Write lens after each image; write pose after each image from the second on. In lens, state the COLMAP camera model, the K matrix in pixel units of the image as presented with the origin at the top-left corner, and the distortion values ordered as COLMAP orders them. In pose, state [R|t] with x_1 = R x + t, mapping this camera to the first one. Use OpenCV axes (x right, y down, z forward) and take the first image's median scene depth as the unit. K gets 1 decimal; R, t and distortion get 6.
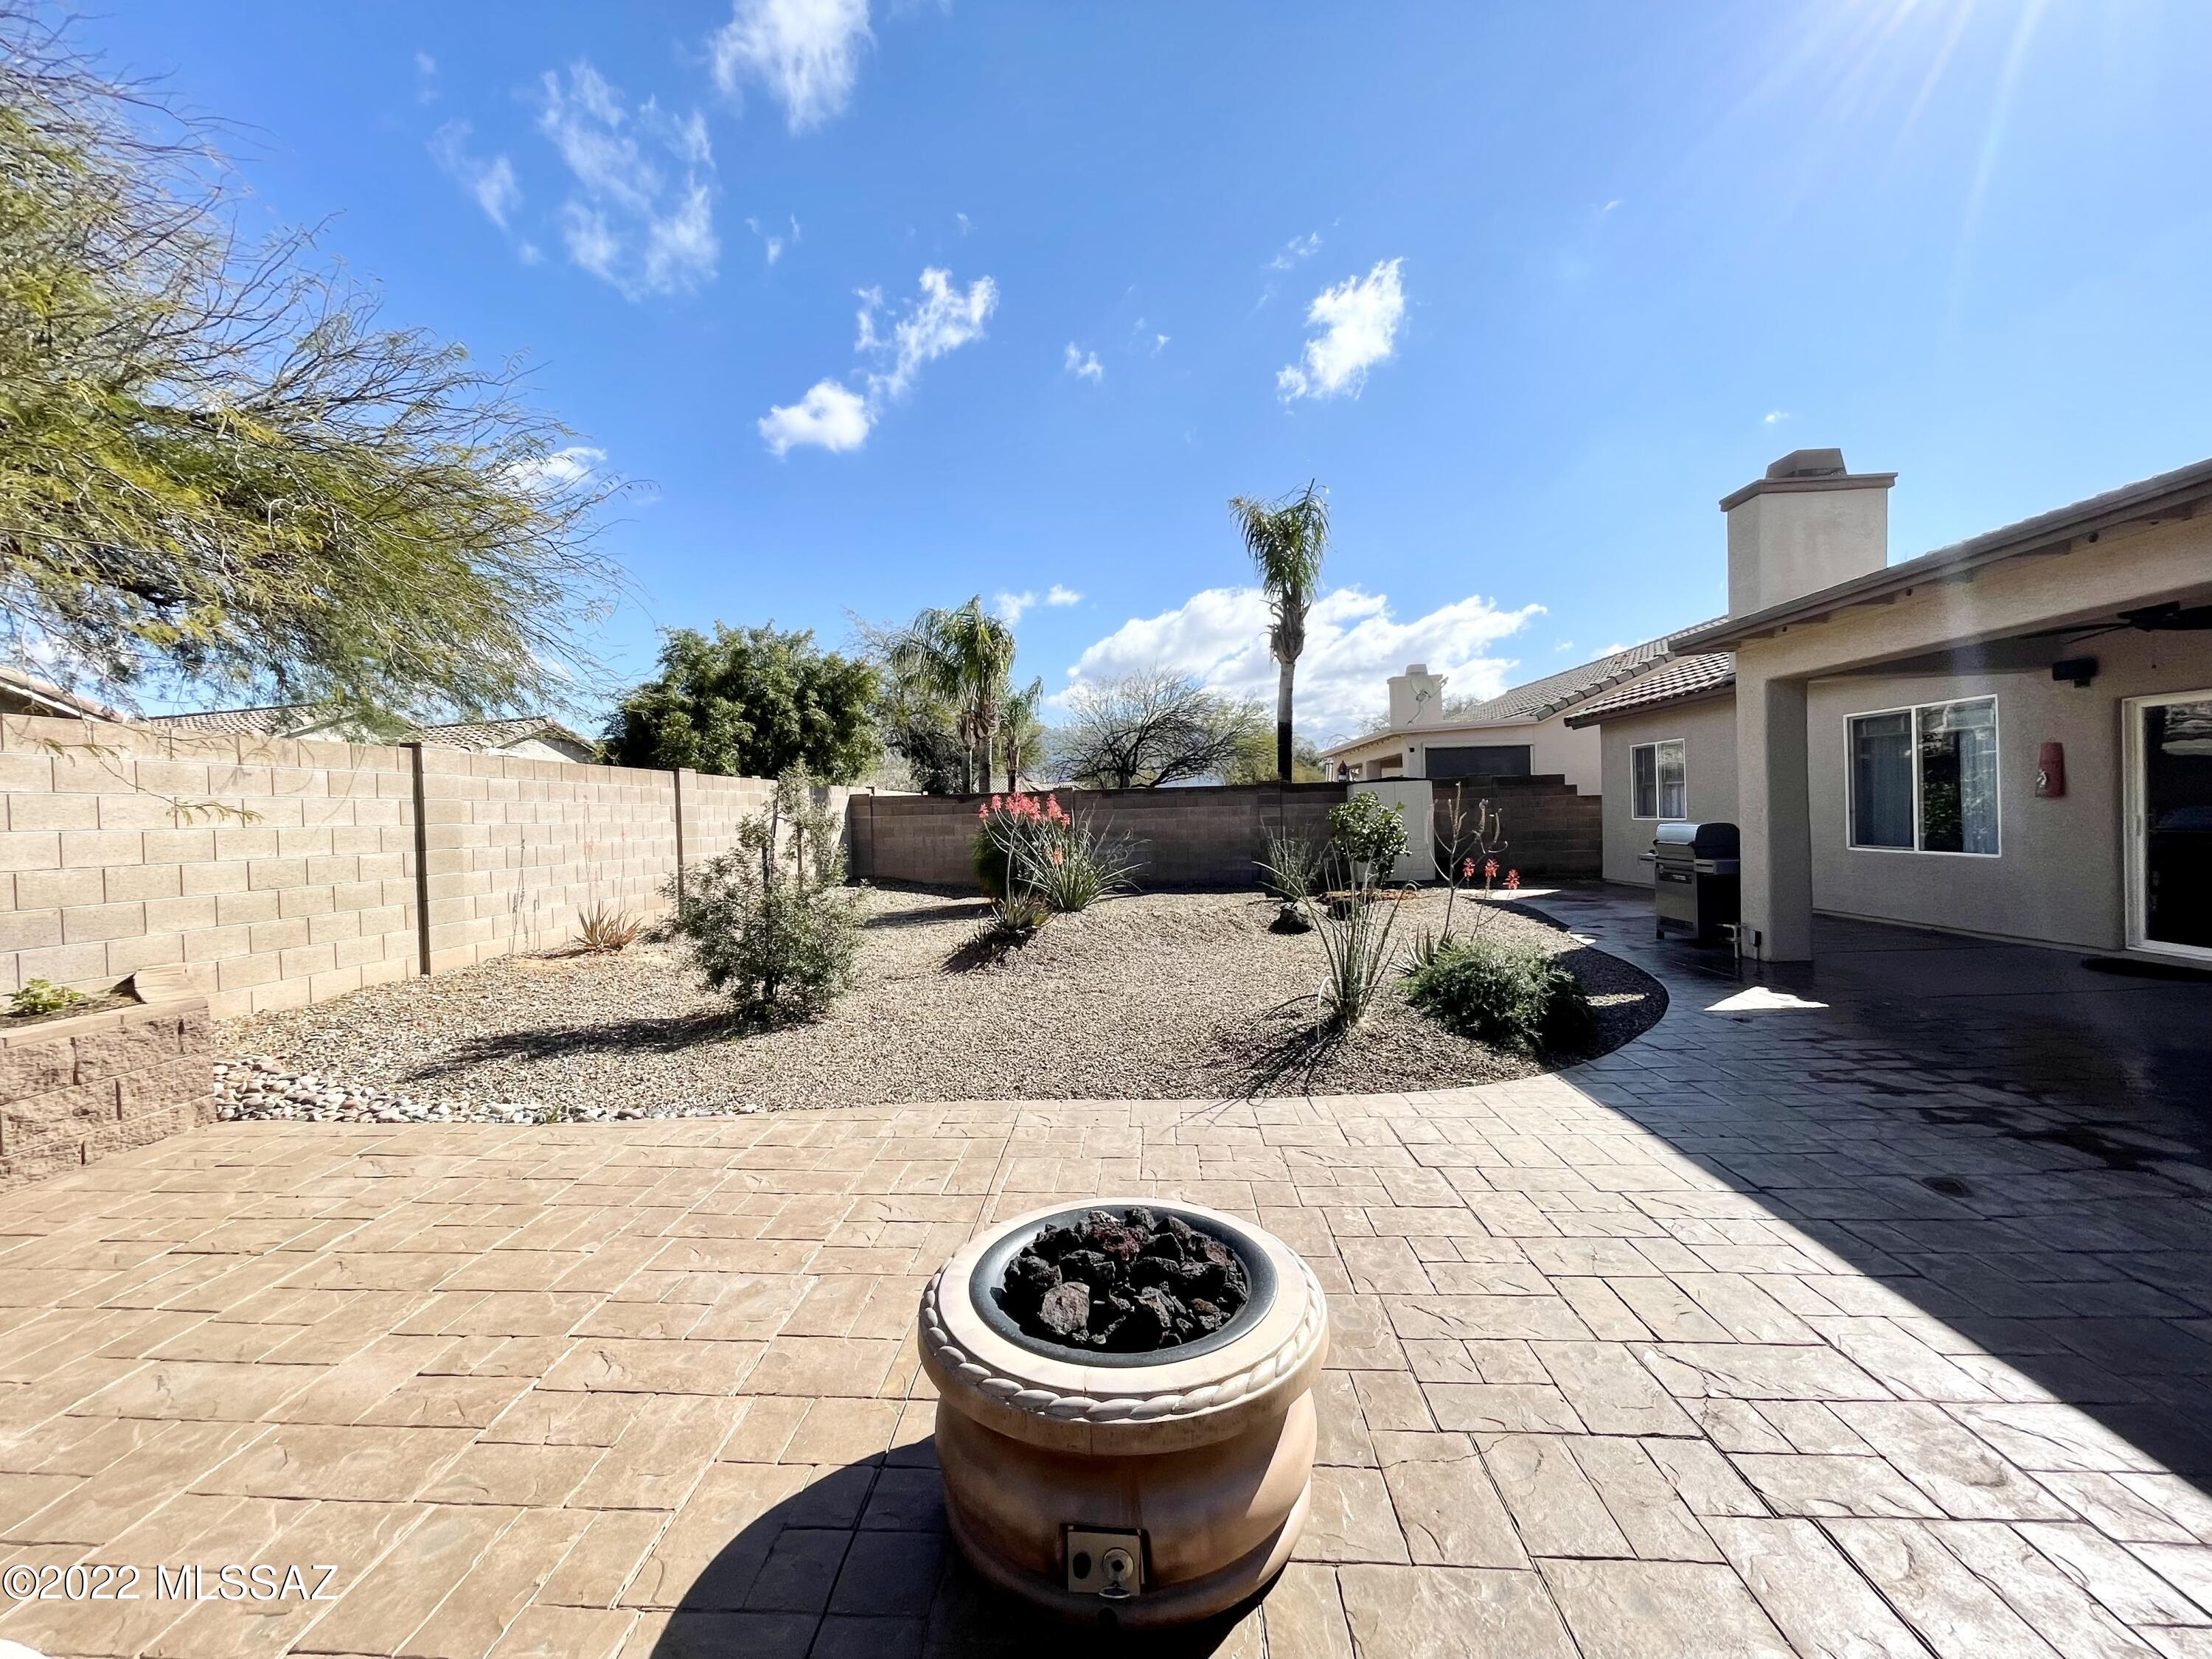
lens RADIAL K [[884.9, 0, 1101.3], [0, 884.9, 813.0], [0, 0, 1]] dist [-0.018597, 0.000108]
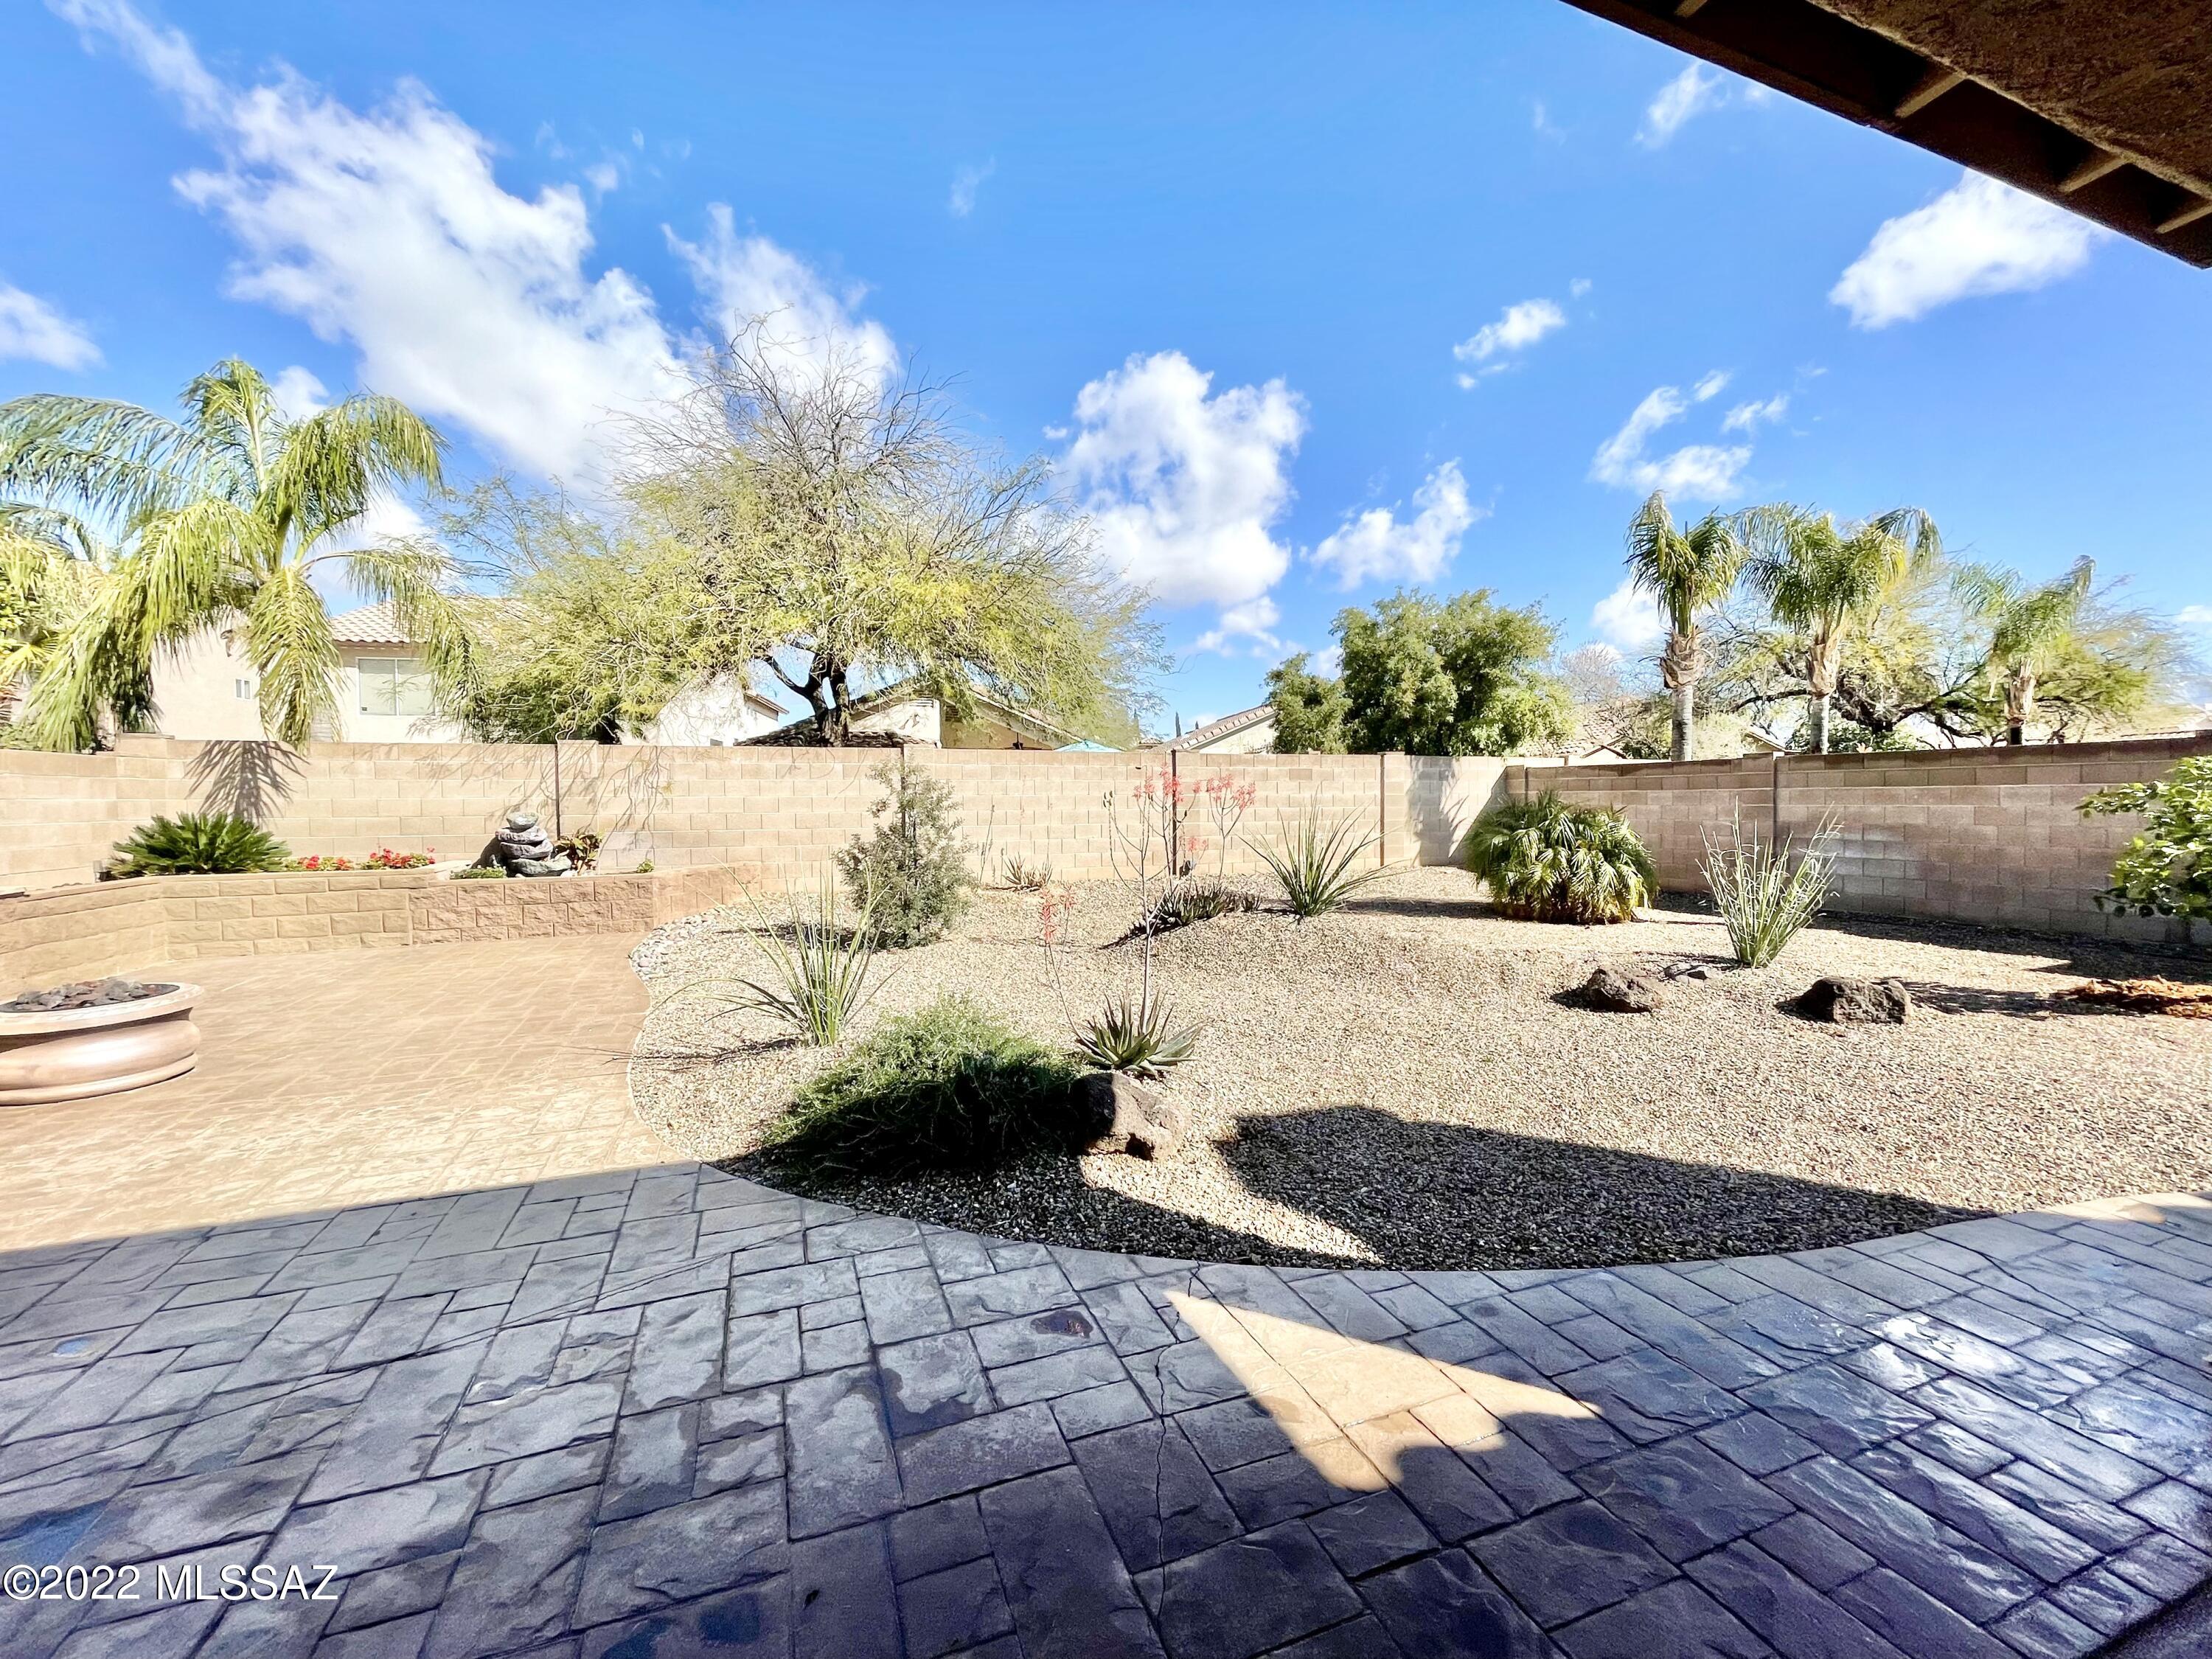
lens RADIAL K [[917.7, 0, 1129.7], [0, 917.7, 839.4], [0, 0, 1]] dist [-0.001998, -0.000143]
pose [[0.429657, 0.062387, -0.900834, 0.576802], [-0.002189, 0.997680, 0.068050, -0.015902], [0.902989, -0.027266, 0.428797, 0.421934]]
